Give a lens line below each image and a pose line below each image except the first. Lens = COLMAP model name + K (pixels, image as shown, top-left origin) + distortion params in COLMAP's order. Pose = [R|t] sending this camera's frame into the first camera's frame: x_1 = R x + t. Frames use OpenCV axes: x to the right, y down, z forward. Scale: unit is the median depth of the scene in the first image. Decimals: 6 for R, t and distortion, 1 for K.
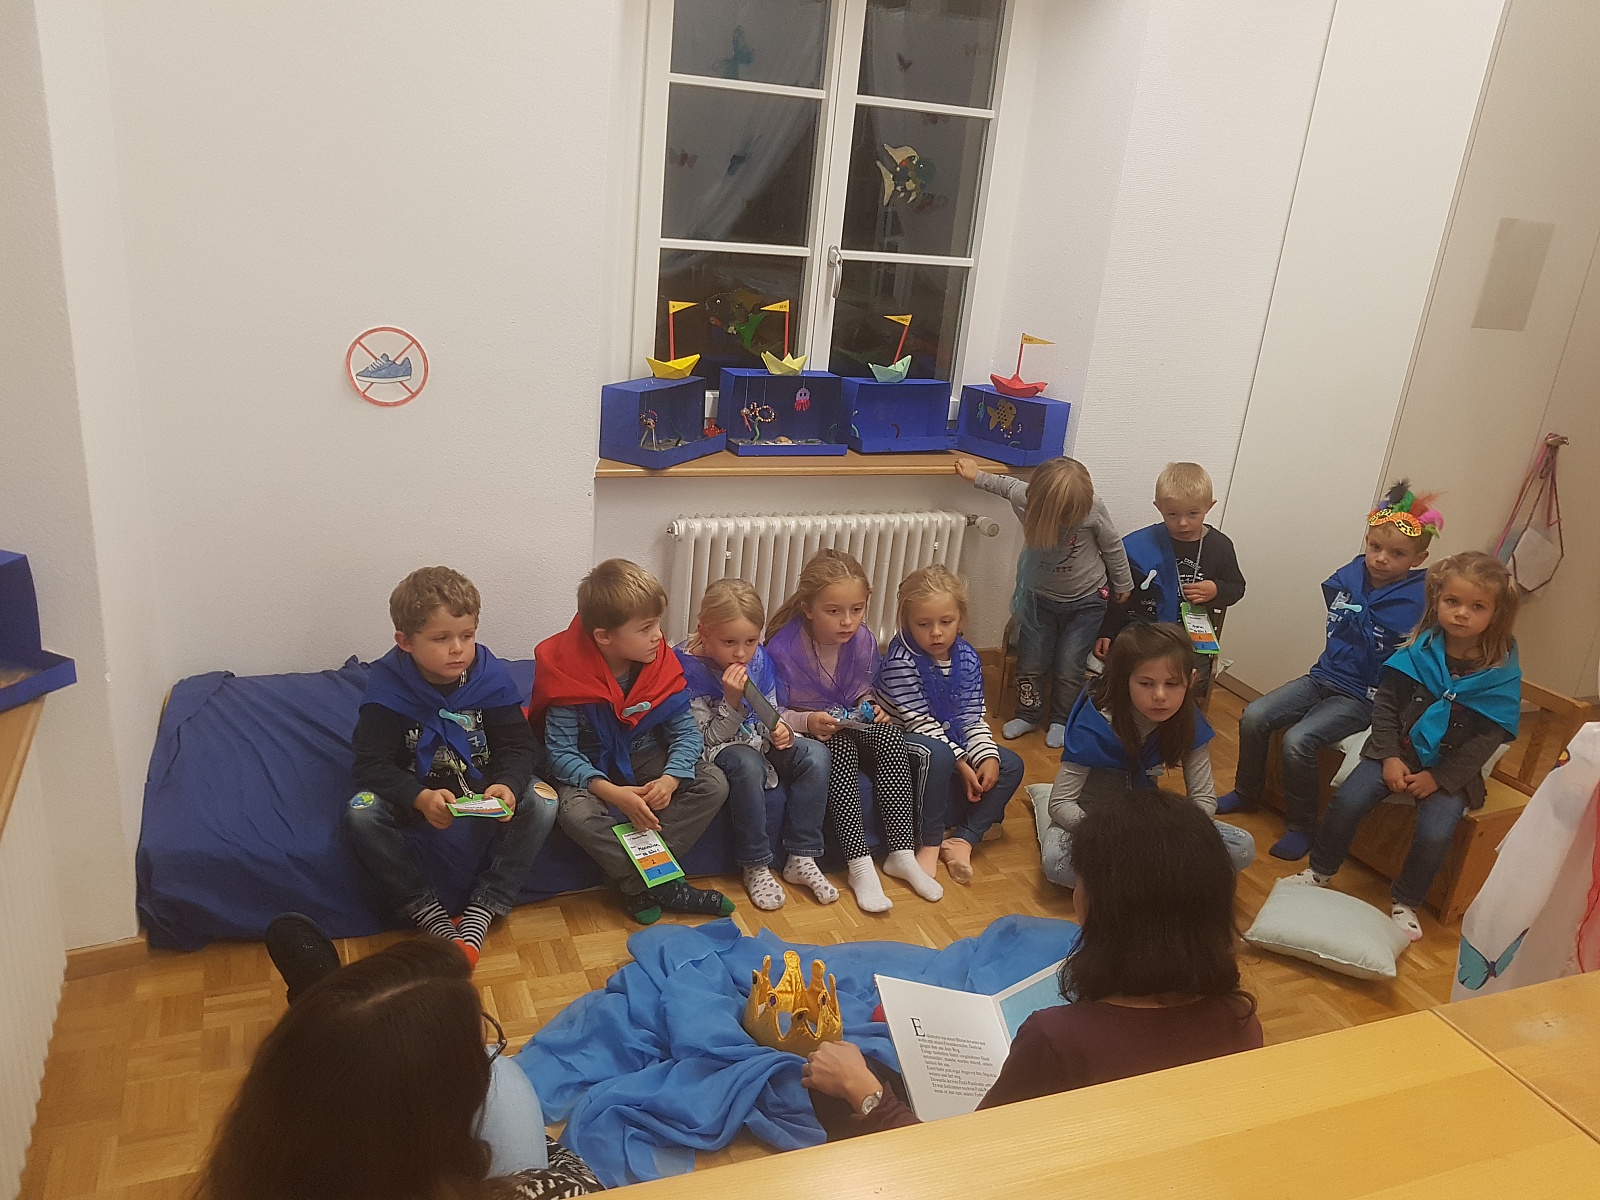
lens RADIAL K [[1276.2, 0, 802.7], [0, 1276.2, 597.0], [0, 0, 1]] dist [-0.026541, -0.003551]
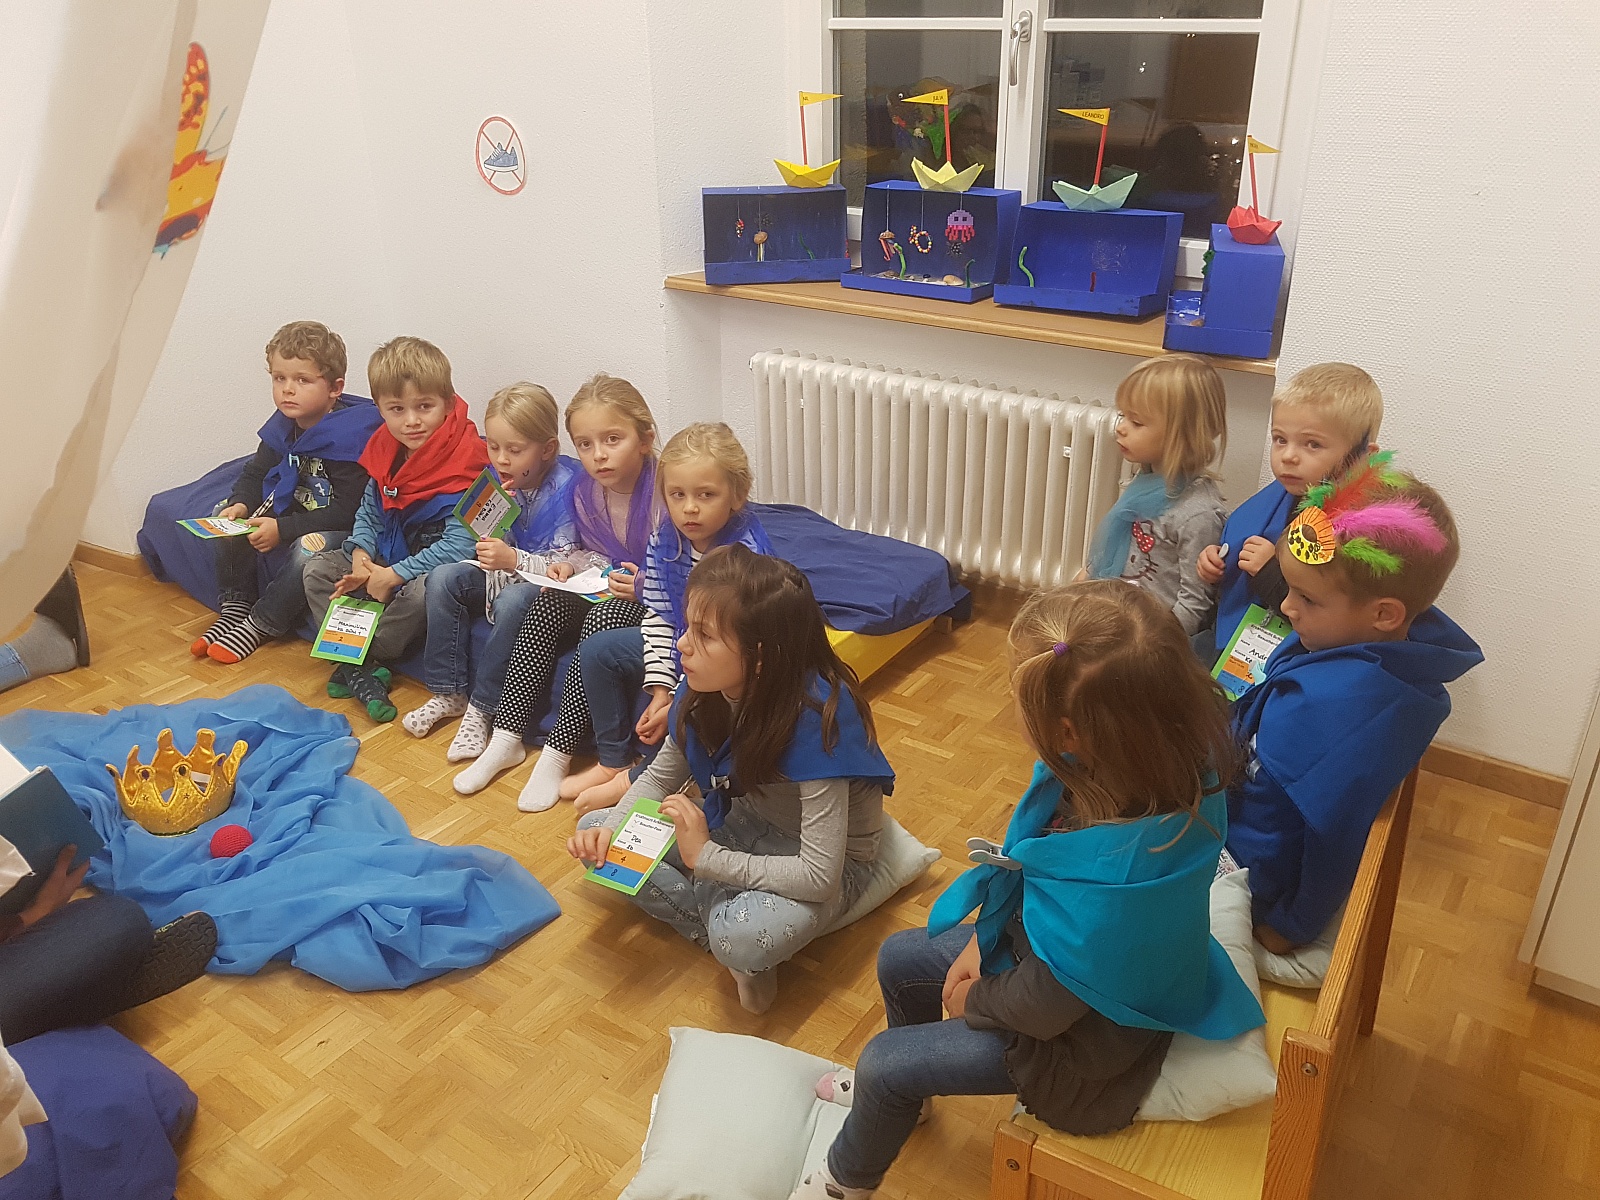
lens RADIAL K [[1276.2, 0, 802.1], [0, 1276.2, 604.4], [0, 0, 1]] dist [-0.026541, -0.003551]
pose [[0.537424, 0.277196, -0.796453, 0.630190], [-0.215434, 0.958225, 0.188130, -0.062692], [0.815330, 0.070478, 0.574690, 0.516068]]
